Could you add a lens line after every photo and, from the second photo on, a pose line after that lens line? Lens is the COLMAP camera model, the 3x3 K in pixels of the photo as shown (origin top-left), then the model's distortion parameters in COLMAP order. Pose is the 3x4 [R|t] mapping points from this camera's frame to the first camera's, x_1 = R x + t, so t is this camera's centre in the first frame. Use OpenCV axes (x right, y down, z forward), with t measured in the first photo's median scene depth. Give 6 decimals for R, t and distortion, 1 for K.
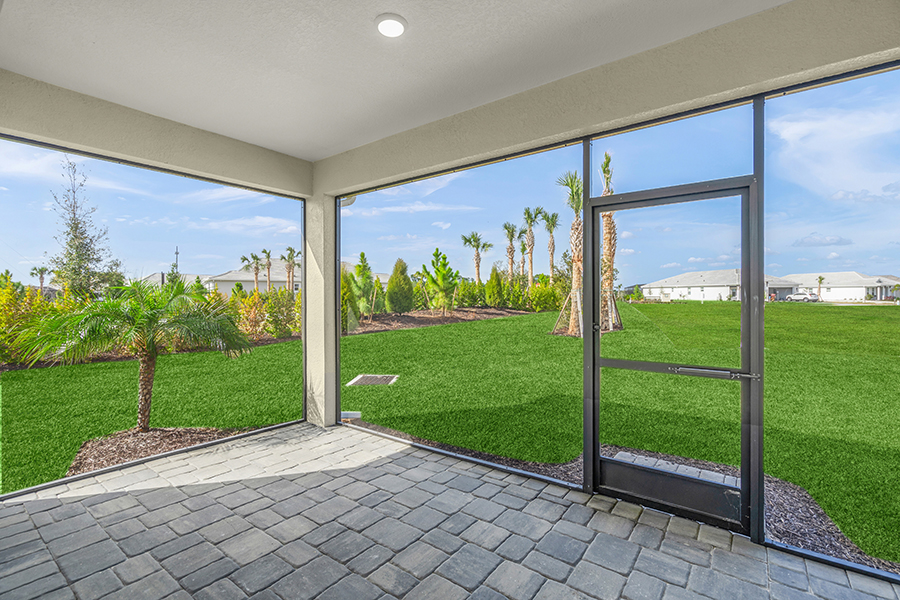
lens RADIAL K [[409.3, 0, 449.4], [0, 409.3, 287.6], [0, 0, 1]] dist [0.000505, 0.000331]
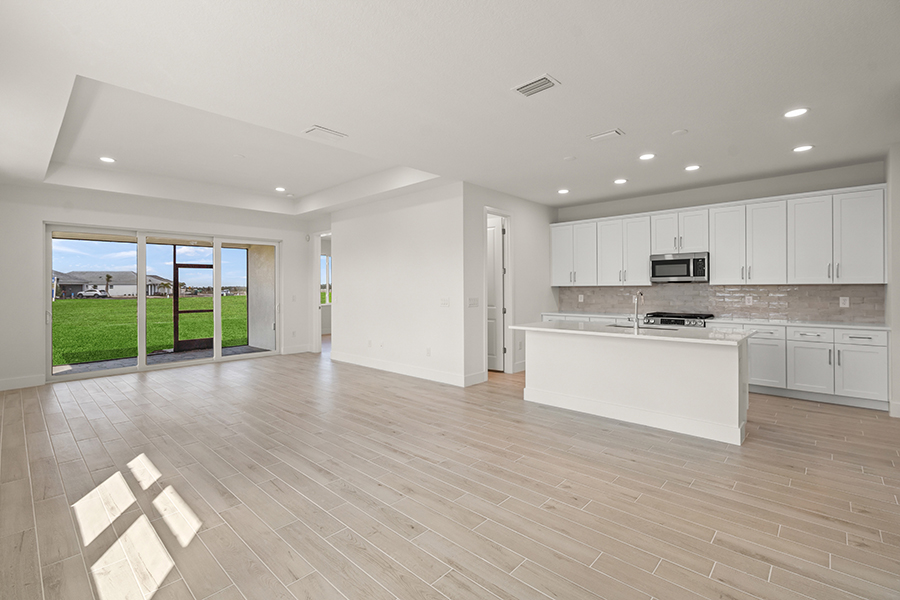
lens RADIAL K [[409.3, 0, 449.4], [0, 409.3, 287.6], [0, 0, 1]] dist [0.000505, 0.000331]
pose [[0.110293, 0.001790, 0.993898, -0.268254], [-0.010684, 0.999943, -0.000615, -0.004080], [-0.993842, -0.010551, 0.110305, -0.156874]]
